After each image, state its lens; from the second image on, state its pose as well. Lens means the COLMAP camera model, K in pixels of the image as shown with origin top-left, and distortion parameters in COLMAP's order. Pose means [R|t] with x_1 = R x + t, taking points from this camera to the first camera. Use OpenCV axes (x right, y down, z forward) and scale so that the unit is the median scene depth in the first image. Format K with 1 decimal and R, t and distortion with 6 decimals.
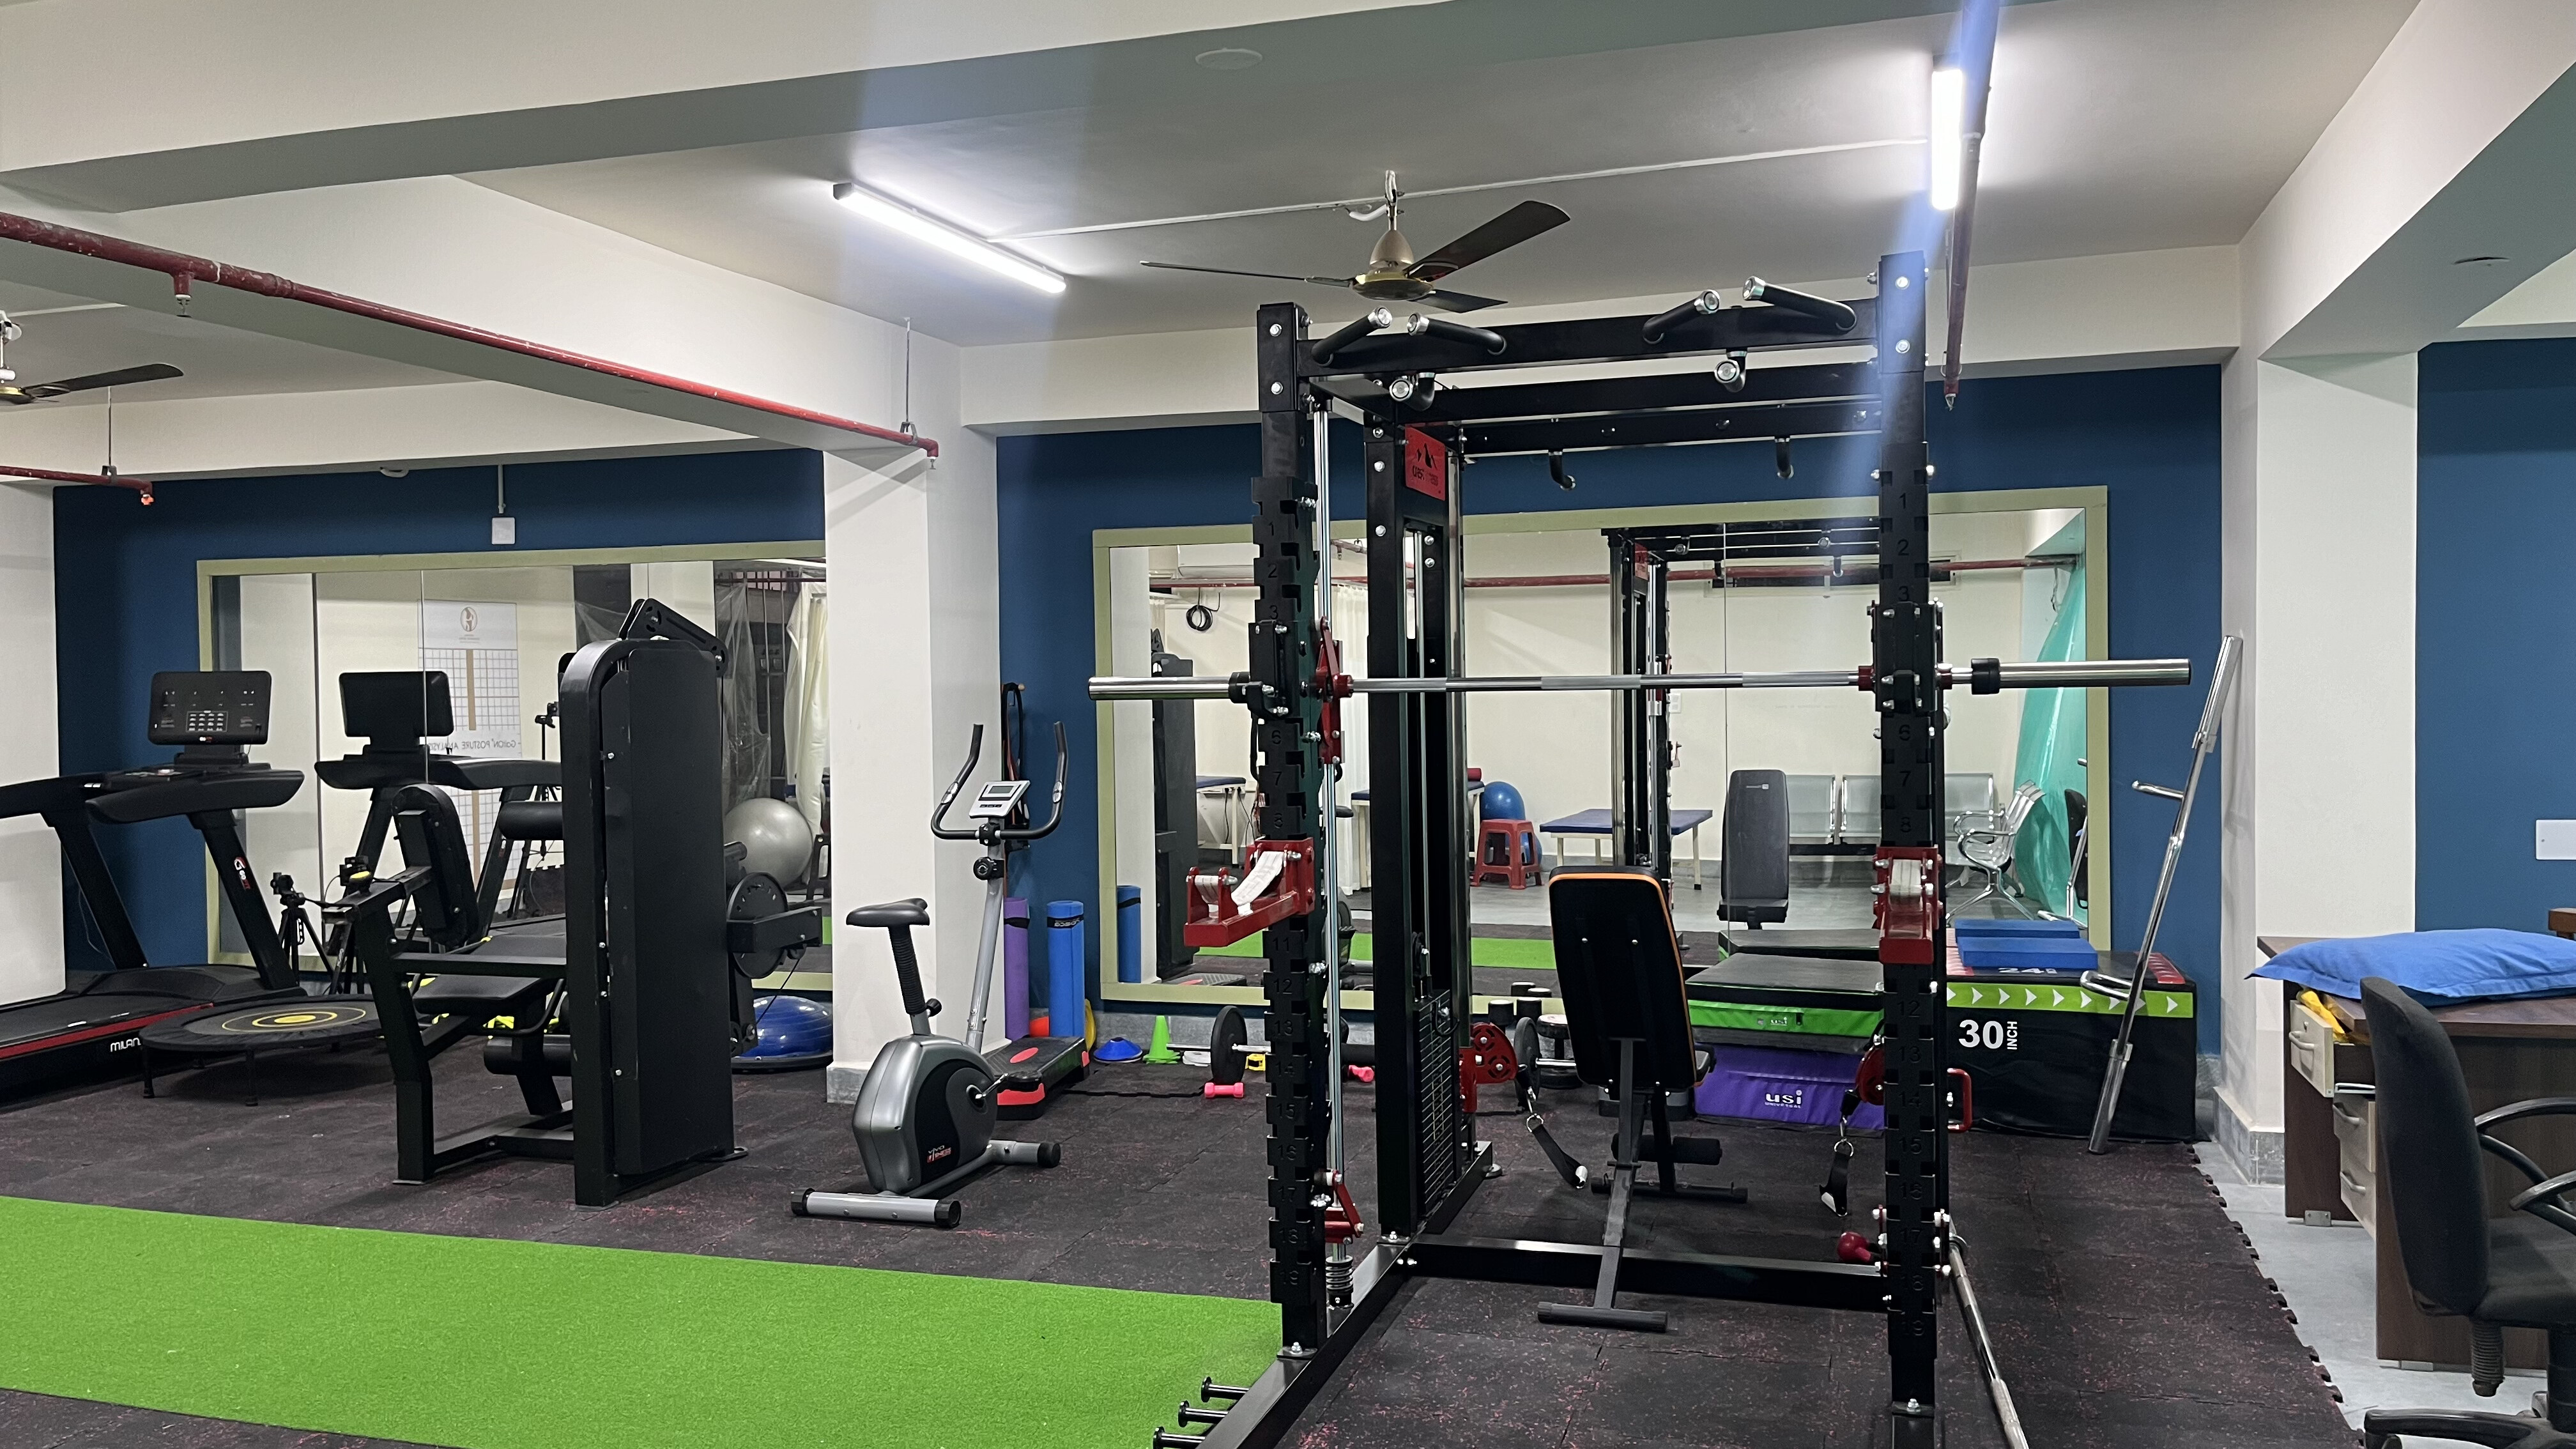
lens RADIAL K [[1948.4, 0, 1292.6], [0, 1948.4, 731.5], [0, 0, 1]] dist [0.064121, -0.088984]
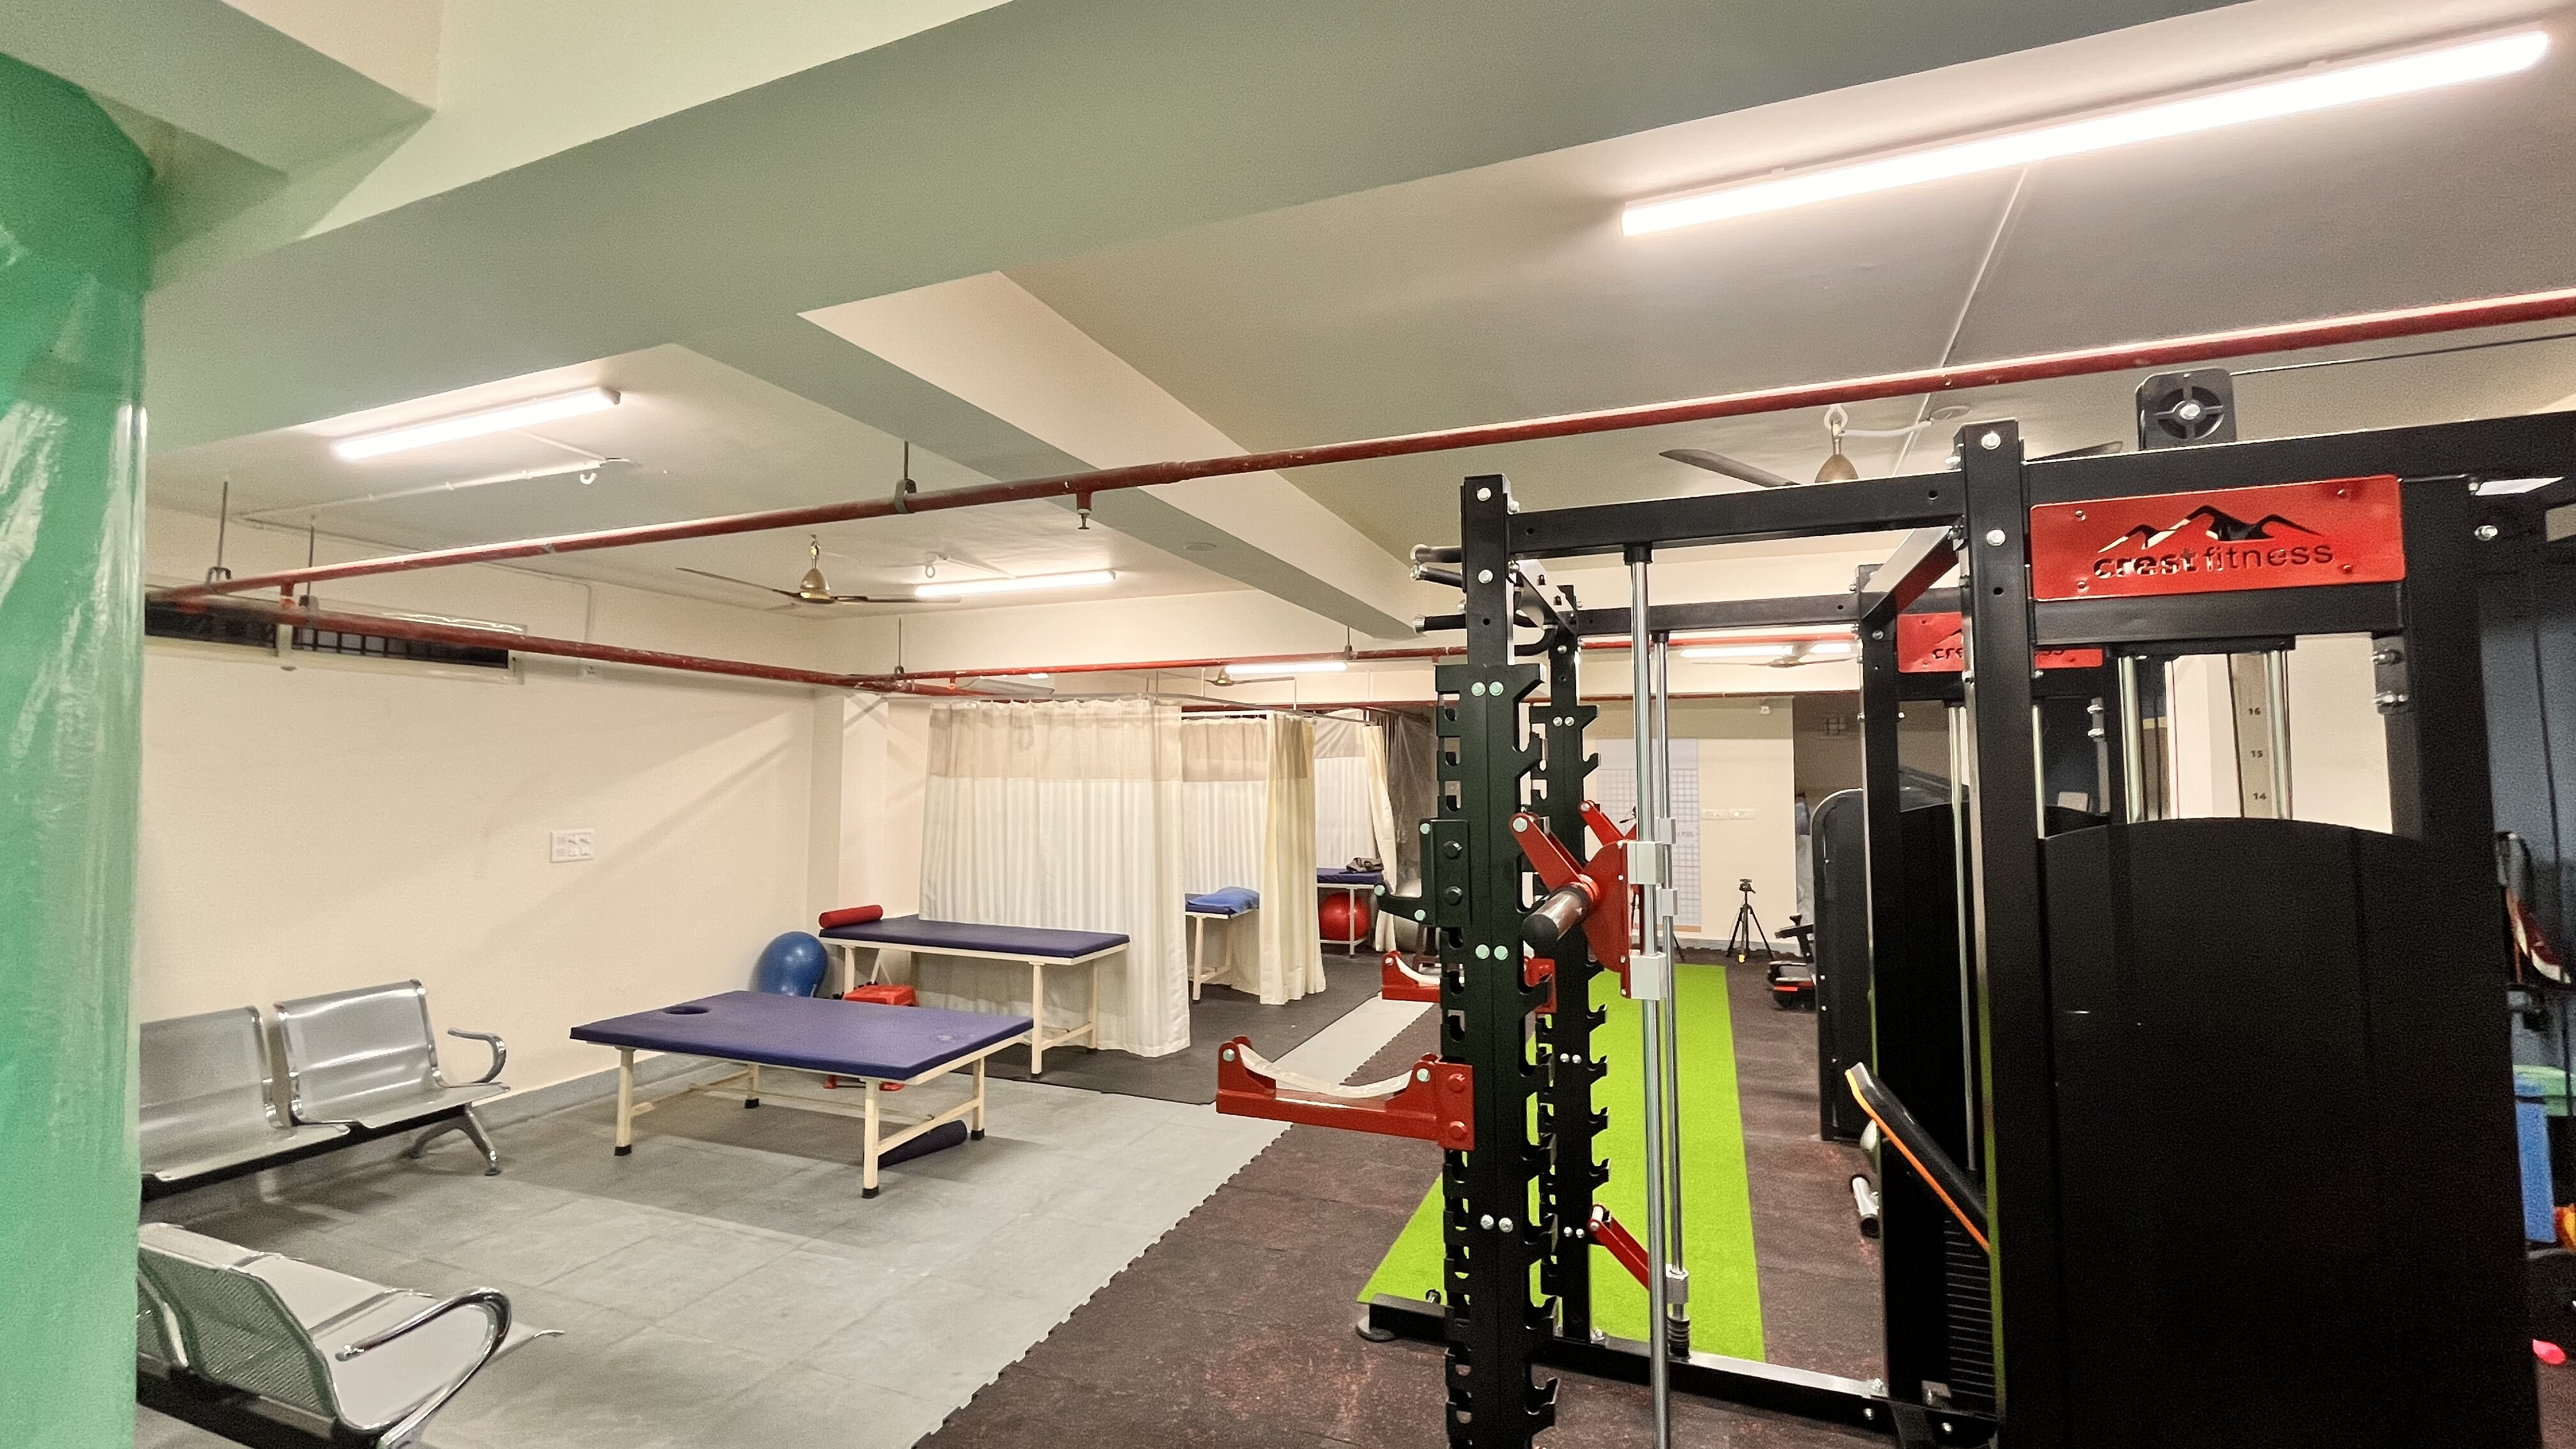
lens RADIAL K [[1059.2, 0, 1281.6], [0, 1059.2, 717.6], [0, 0, 1]] dist [-0.001152, -0.000513]
pose [[-0.076448, -0.040330, -0.996258, 0.561156], [-0.026686, 0.998906, -0.038389, -0.060693], [0.996716, 0.023651, -0.077440, 0.607498]]
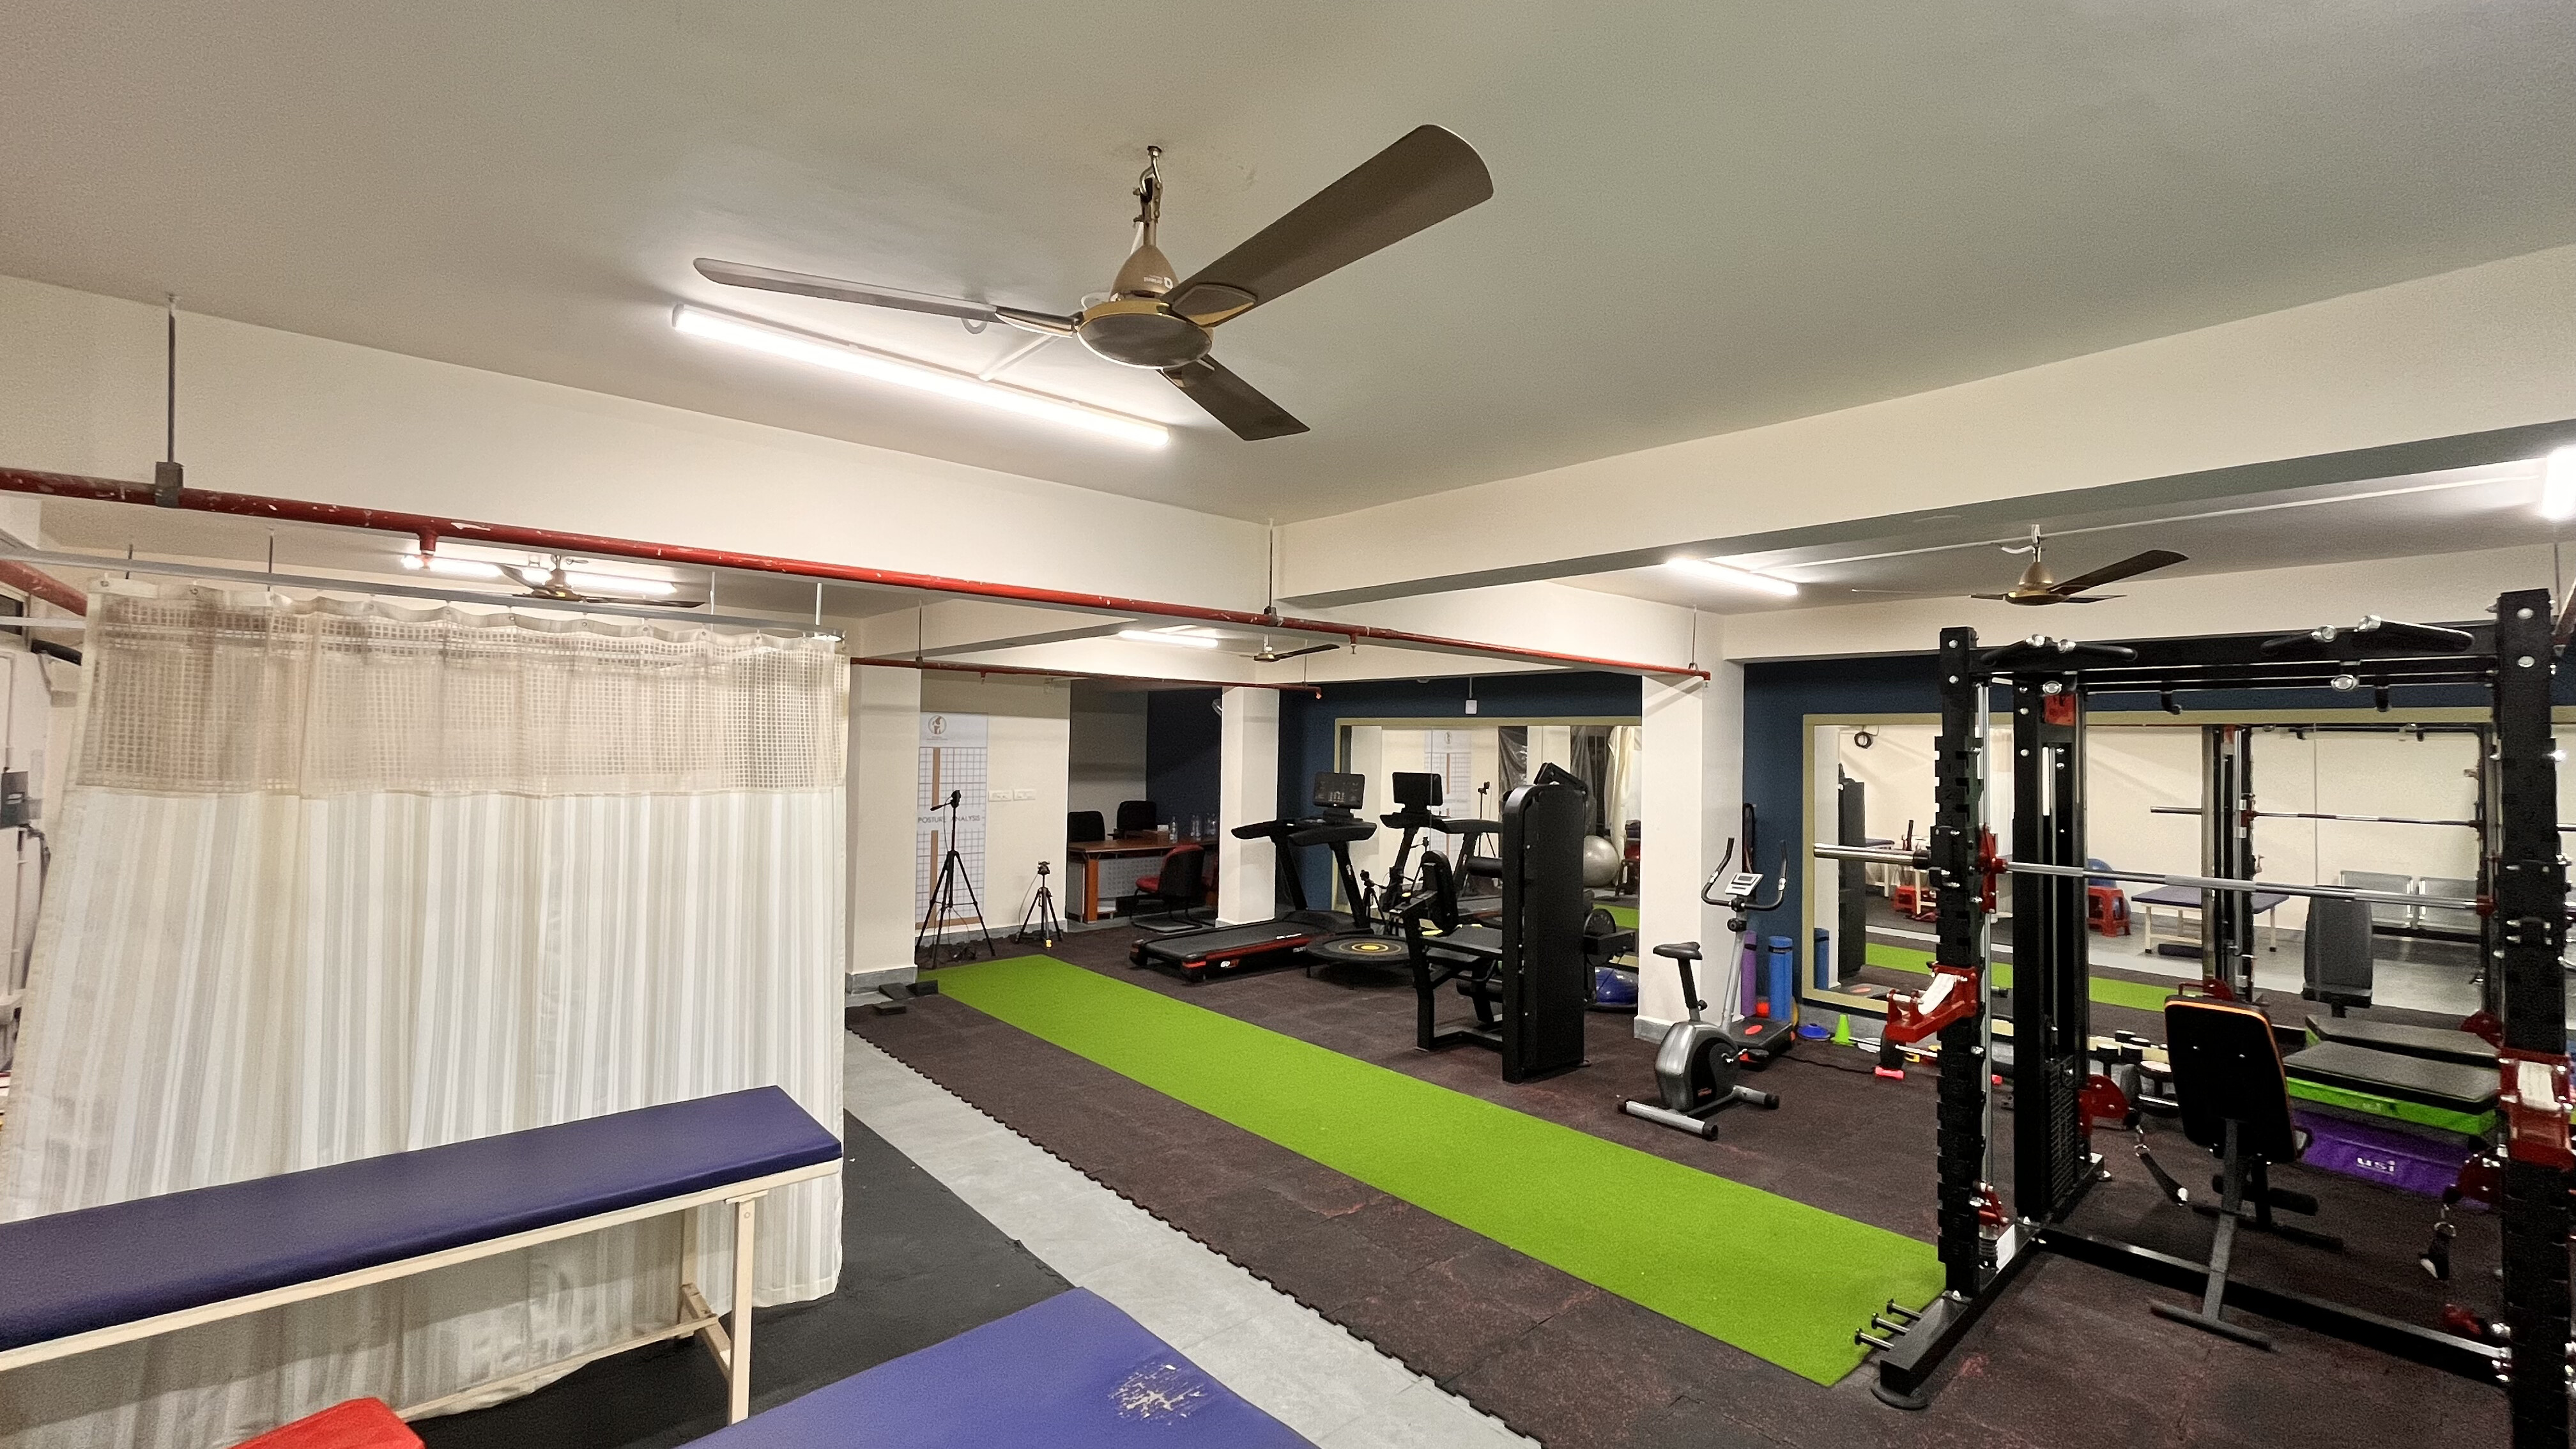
lens RADIAL K [[1059.2, 0, 1281.6], [0, 1059.2, 717.6], [0, 0, 1]] dist [-0.001152, -0.000513]
pose [[0.855854, 0.015590, -0.516982, -0.021063], [-0.042696, 0.998264, -0.040580, -0.060941], [0.515451, 0.056804, 0.855034, -0.013937]]
